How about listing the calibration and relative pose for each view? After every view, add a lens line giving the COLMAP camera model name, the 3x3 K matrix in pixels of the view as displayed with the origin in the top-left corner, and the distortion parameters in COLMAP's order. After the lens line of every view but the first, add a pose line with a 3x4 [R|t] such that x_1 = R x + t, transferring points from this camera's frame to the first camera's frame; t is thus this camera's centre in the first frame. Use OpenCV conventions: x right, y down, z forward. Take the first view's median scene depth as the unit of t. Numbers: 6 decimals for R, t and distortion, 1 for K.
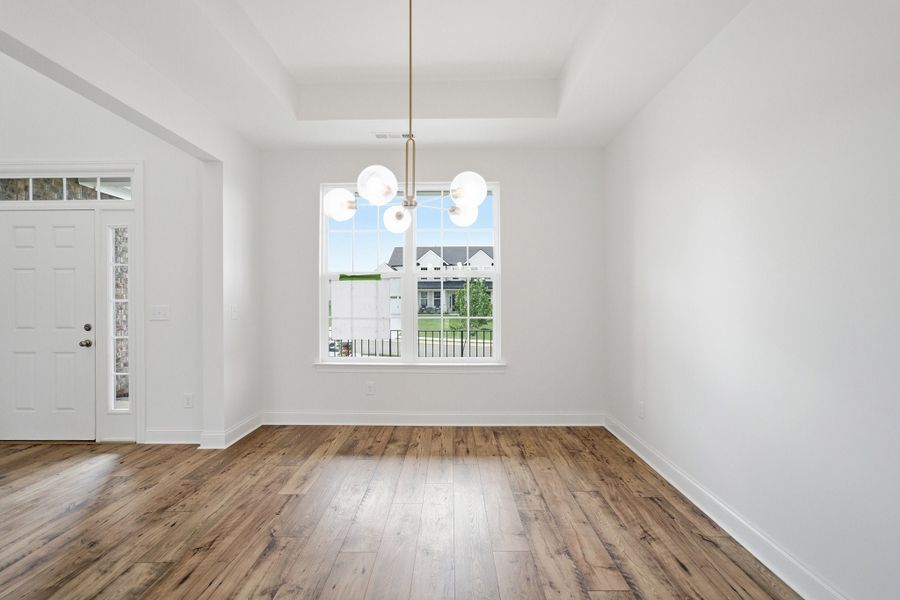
lens RADIAL K [[378.3, 0, 450.6], [0, 378.3, 302.6], [0, 0, 1]] dist [-0.049956, 0.030972]
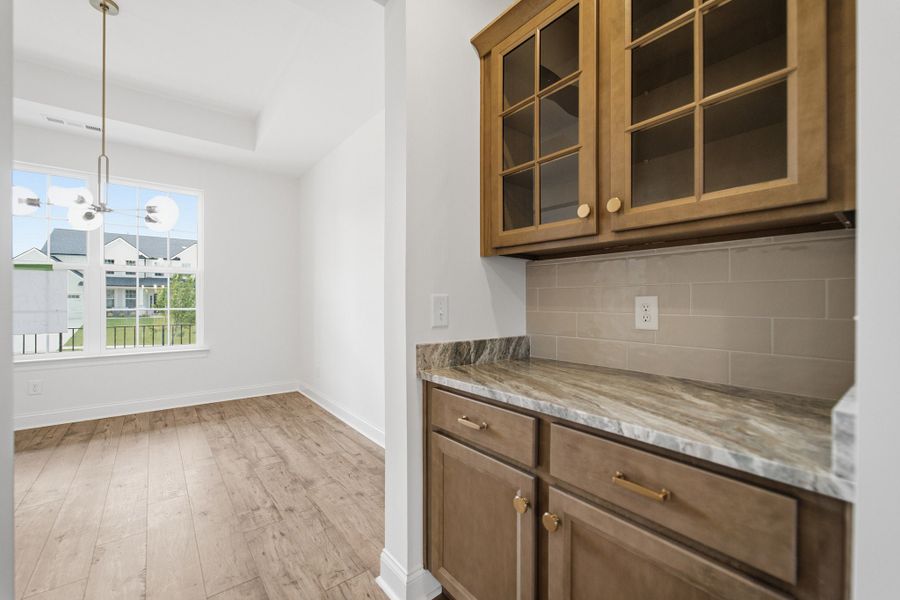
lens RADIAL K [[373.3, 0, 450.0], [0, 373.3, 300.0], [0, 0, 1]] dist [-0.000716, 0.000816]
pose [[0.781989, 0.003203, 0.623283, 0.011803], [0.004566, 0.999931, -0.010867, 0.031647], [-0.623275, 0.011344, 0.781921, -0.394465]]
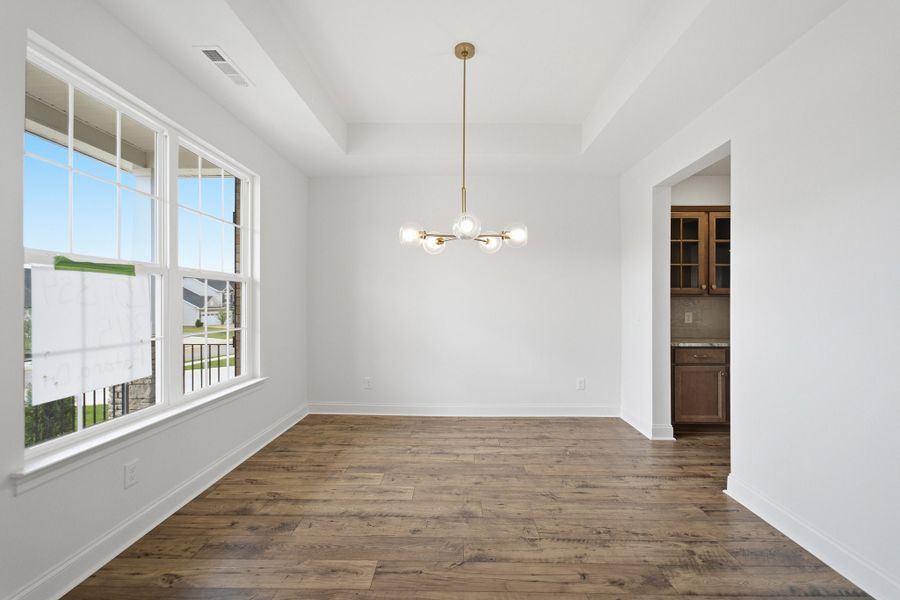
lens RADIAL K [[378.3, 0, 450.6], [0, 378.3, 302.6], [0, 0, 1]] dist [-0.049956, 0.030972]
pose [[0.009615, -0.001957, 0.999952, -0.843441], [0.008580, 0.999961, 0.001874, -0.018319], [-0.999917, 0.008561, 0.009632, 0.605252]]
